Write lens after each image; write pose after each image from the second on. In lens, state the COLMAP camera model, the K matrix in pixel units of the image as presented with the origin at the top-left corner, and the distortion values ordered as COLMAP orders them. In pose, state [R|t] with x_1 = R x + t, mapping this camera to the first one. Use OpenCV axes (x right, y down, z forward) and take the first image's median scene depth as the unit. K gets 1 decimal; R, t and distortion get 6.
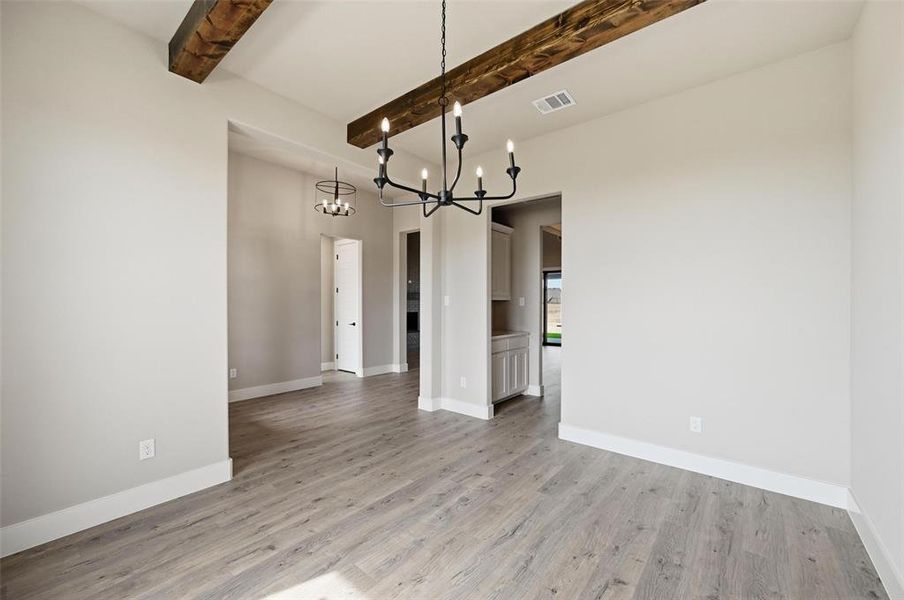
lens RADIAL K [[362.3, 0, 456.3], [0, 362.3, 301.6], [0, 0, 1]] dist [0.000591, 0.000161]
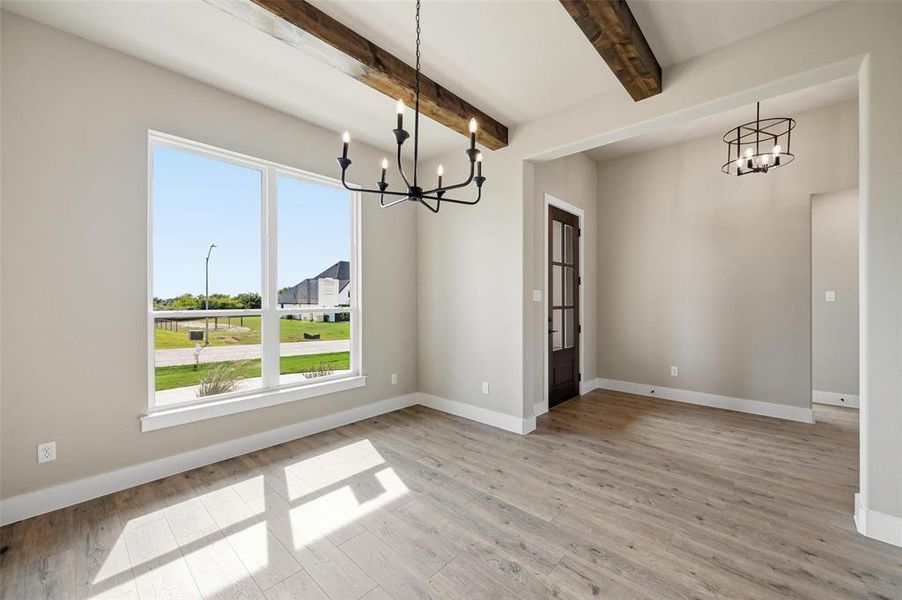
lens RADIAL K [[355.7, 0, 456.9], [0, 355.7, 301.1], [0, 0, 1]] dist [0.002131, 0.000089]
pose [[-0.056648, 0.001551, -0.998393, 0.702127], [0.005684, 0.999983, 0.001231, 0.006444], [0.998378, -0.005605, -0.056656, 0.874591]]
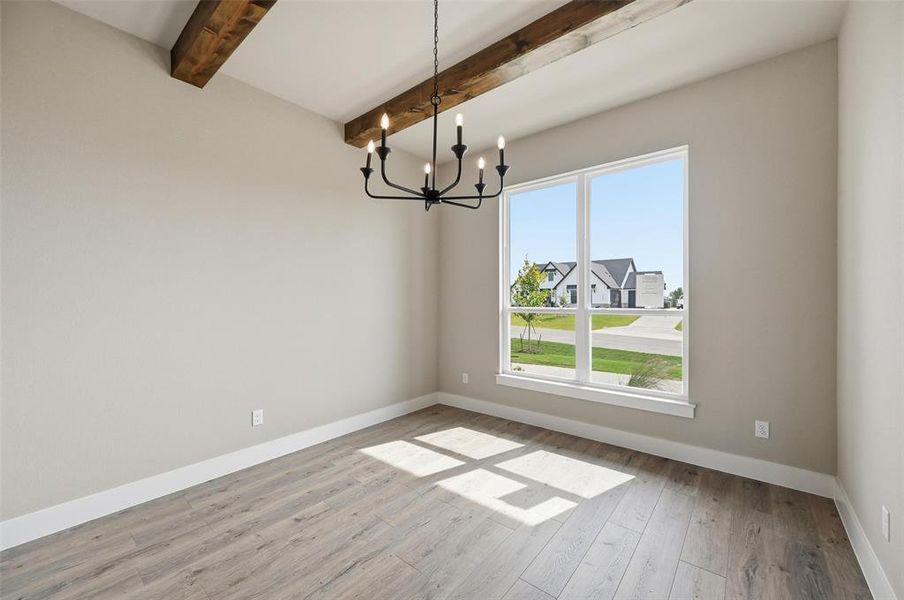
lens RADIAL K [[356.4, 0, 457.9], [0, 356.4, 301.1], [0, 0, 1]] dist [0.002131, 0.000089]
pose [[-0.999968, 0.000086, 0.008018, -0.078377], [0.000089, 1.000000, 0.000445, 0.005377], [-0.008018, 0.000446, -0.999968, 1.500952]]
